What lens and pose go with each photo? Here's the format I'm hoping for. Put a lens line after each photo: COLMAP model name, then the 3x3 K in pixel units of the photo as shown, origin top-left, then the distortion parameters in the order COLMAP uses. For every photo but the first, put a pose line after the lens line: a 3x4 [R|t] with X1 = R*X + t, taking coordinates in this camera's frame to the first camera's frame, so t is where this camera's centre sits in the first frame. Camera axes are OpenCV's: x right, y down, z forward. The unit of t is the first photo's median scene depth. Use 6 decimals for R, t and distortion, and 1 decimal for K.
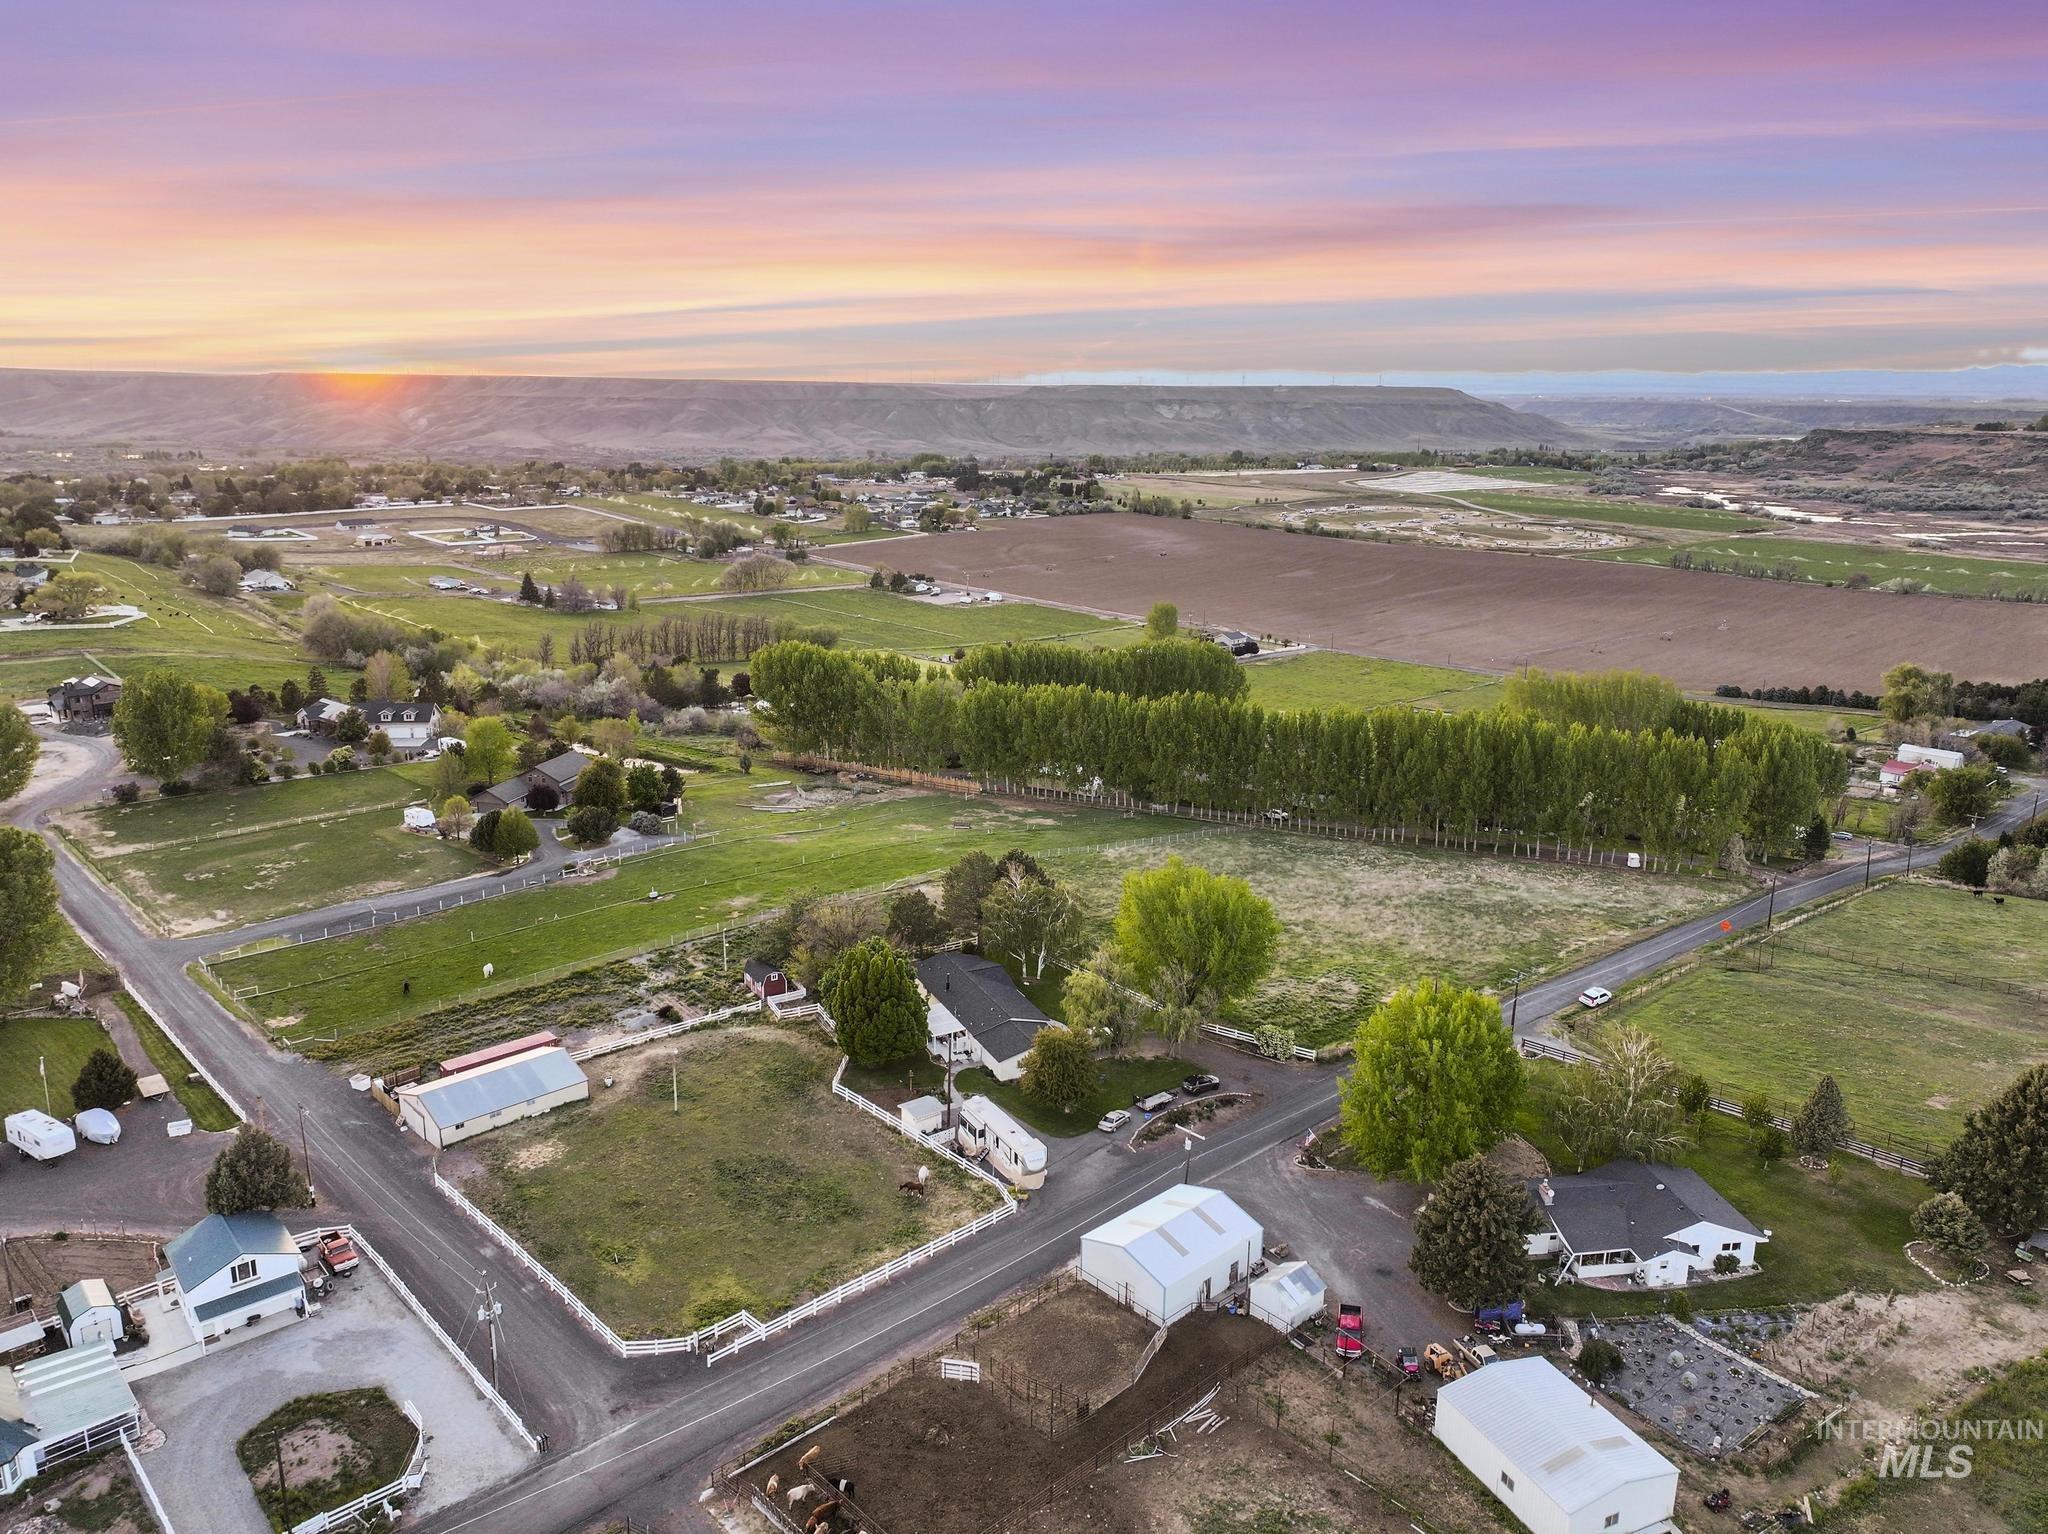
lens RADIAL K [[1434.6, 0, 1031.5], [0, 1434.6, 774.8], [0, 0, 1]] dist [0.000152, 0.016834]
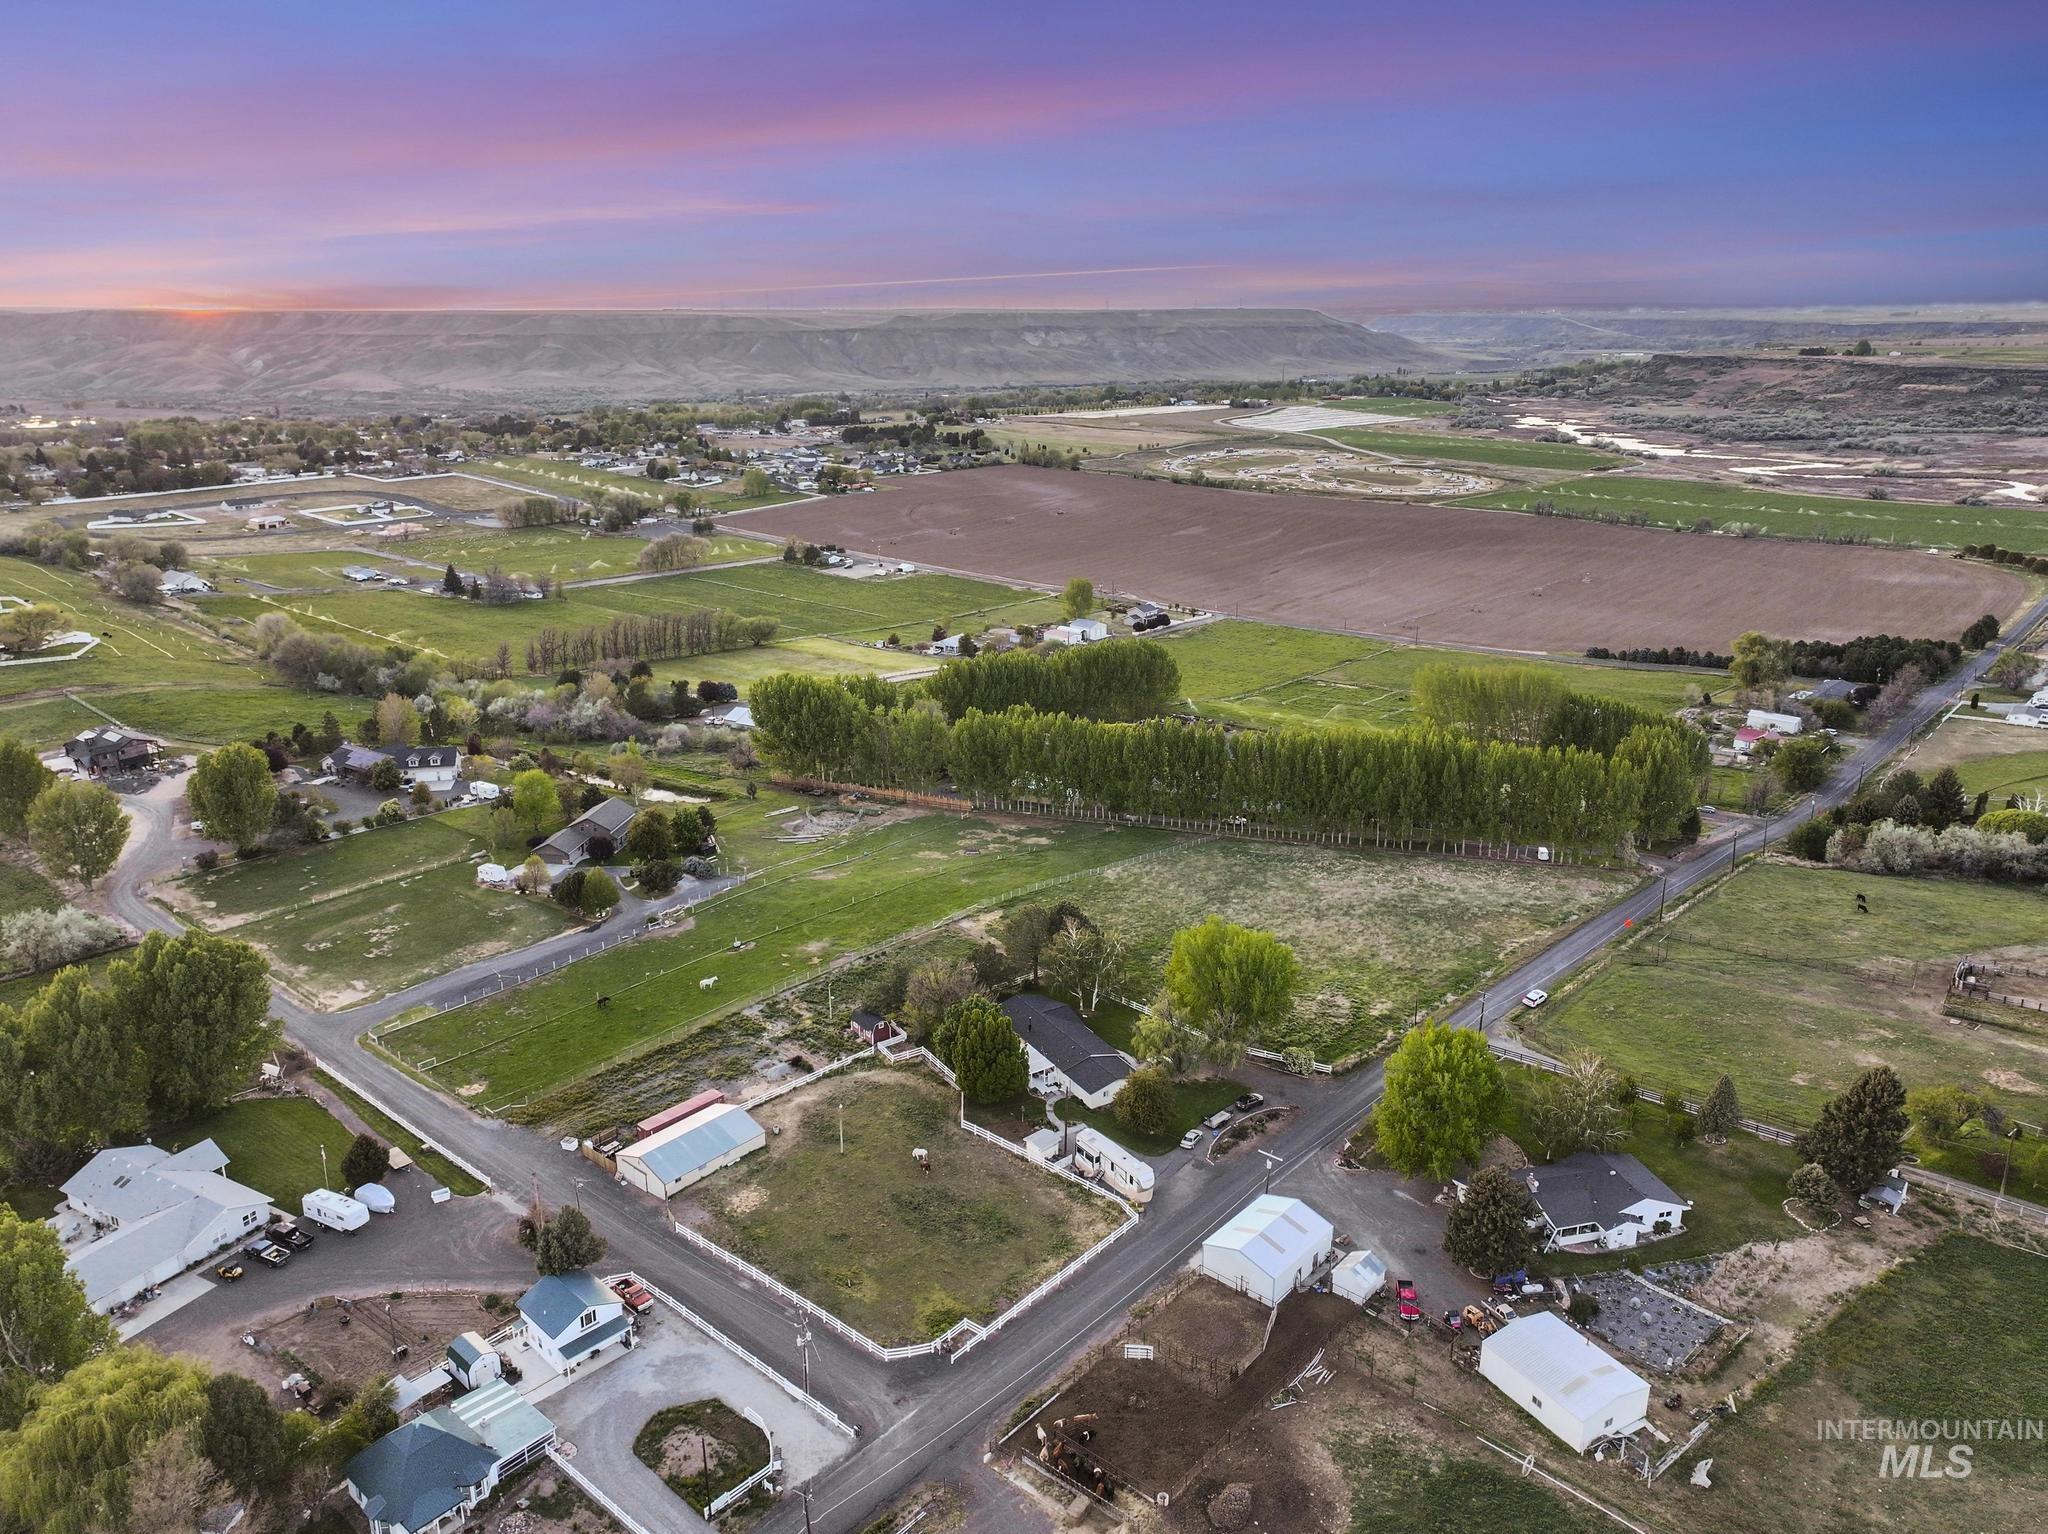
lens RADIAL K [[1434.6, 0, 1032.5], [0, 1434.6, 773.7], [0, 0, 1]] dist [0.000152, 0.016834]
pose [[0.995227, -0.043304, 0.087448, -0.097451], [0.038631, 0.997769, 0.054442, -0.085534], [-0.089610, -0.050804, 0.994680, -0.130505]]
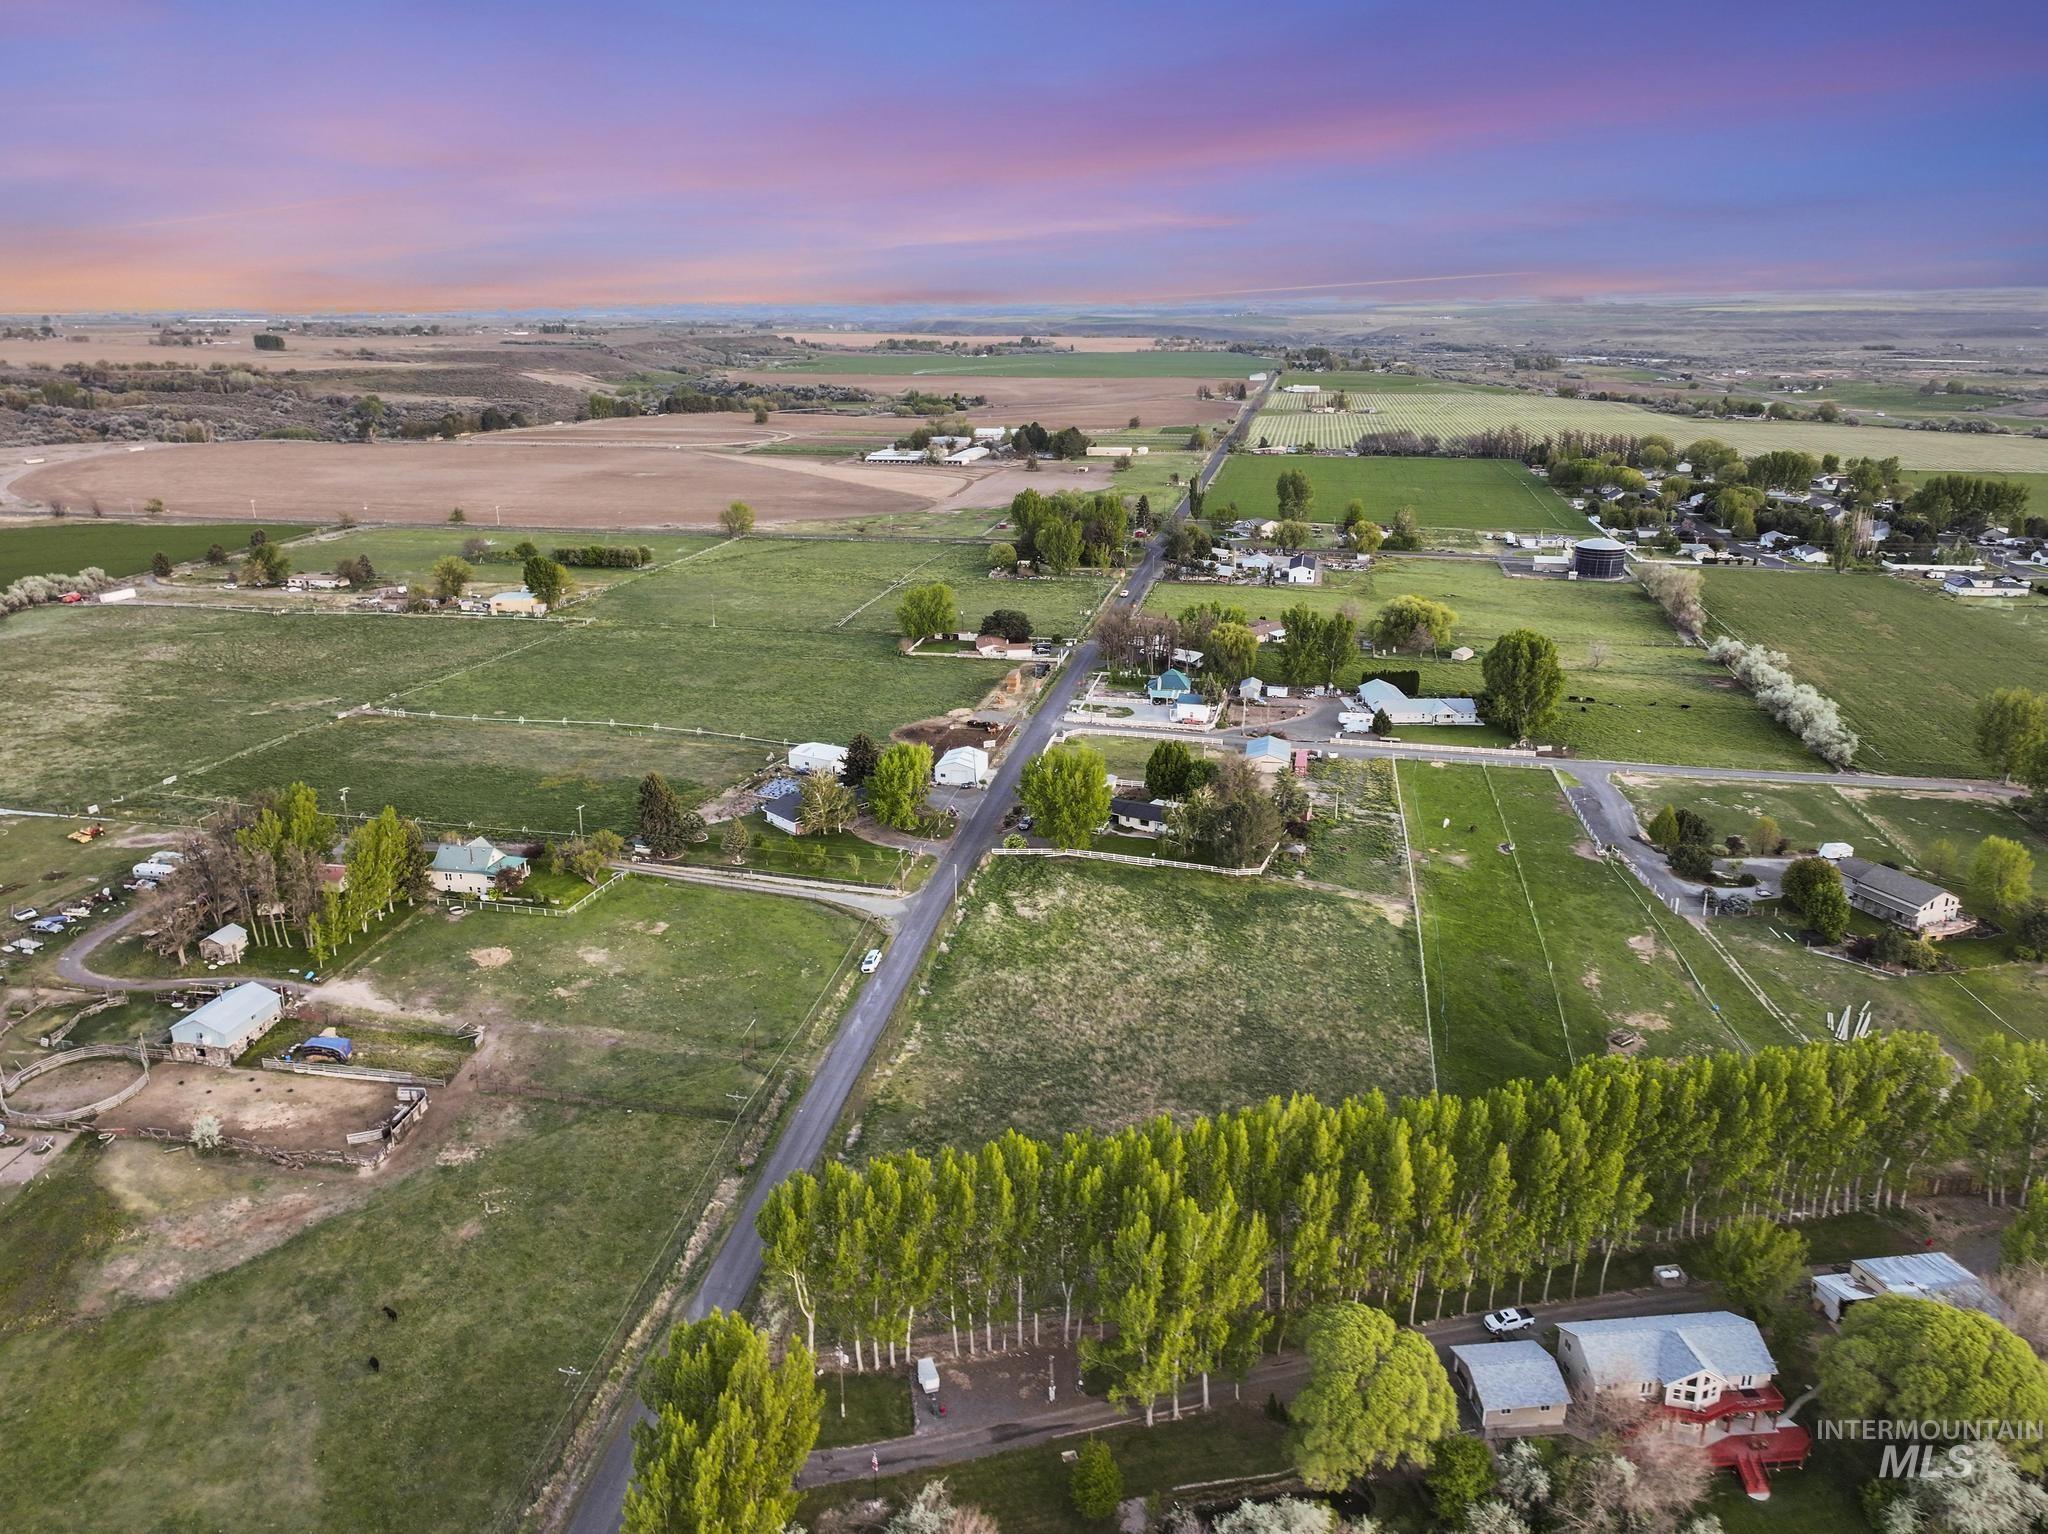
lens RADIAL K [[1434.6, 0, 1030.1], [0, 1434.6, 744.7], [0, 0, 1]] dist [0.000152, 0.016834]
pose [[-0.816617, 0.160347, -0.554460, 0.668495], [-0.152090, 0.866906, 0.474704, -0.456311], [0.556782, 0.471979, -0.683542, 1.298528]]
